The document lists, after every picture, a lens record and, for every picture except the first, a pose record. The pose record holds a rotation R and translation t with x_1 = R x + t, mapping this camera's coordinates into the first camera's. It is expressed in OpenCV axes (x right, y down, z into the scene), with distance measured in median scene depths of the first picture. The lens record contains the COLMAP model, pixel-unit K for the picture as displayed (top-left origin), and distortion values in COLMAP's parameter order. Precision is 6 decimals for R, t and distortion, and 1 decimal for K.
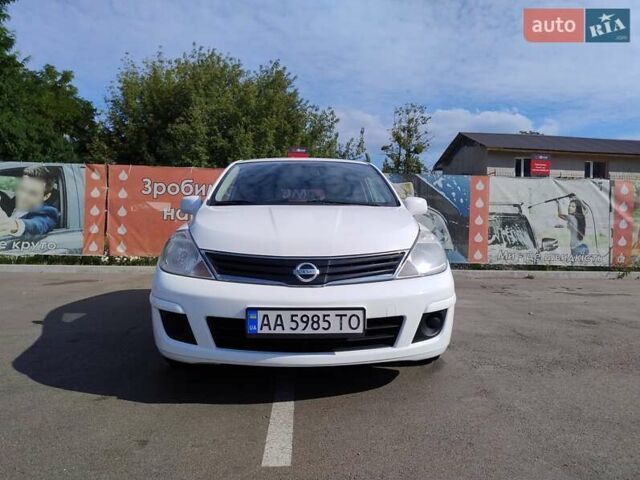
lens RADIAL K [[445.4, 0, 319.6], [0, 445.4, 235.1], [0, 0, 1]] dist [0.005877, -0.022289]
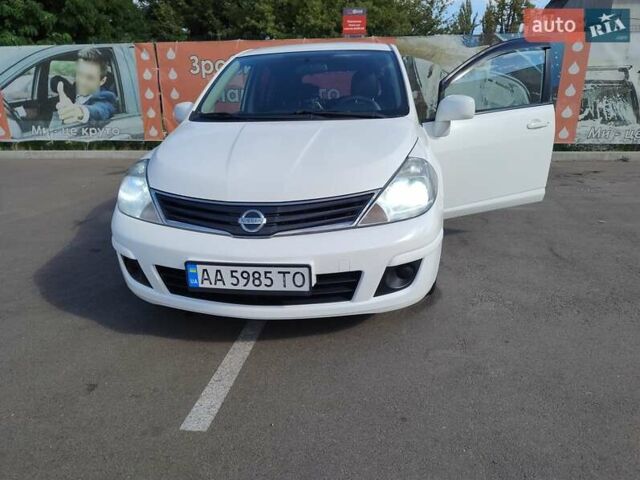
lens RADIAL K [[445.4, 0, 321.3], [0, 445.4, 245.0], [0, 0, 1]] dist [0.005877, -0.022289]
pose [[0.981026, 0.033065, -0.191035, 0.250159], [0.029801, 0.947921, 0.317109, -0.135114], [0.191571, -0.316786, 0.928950, 0.158705]]
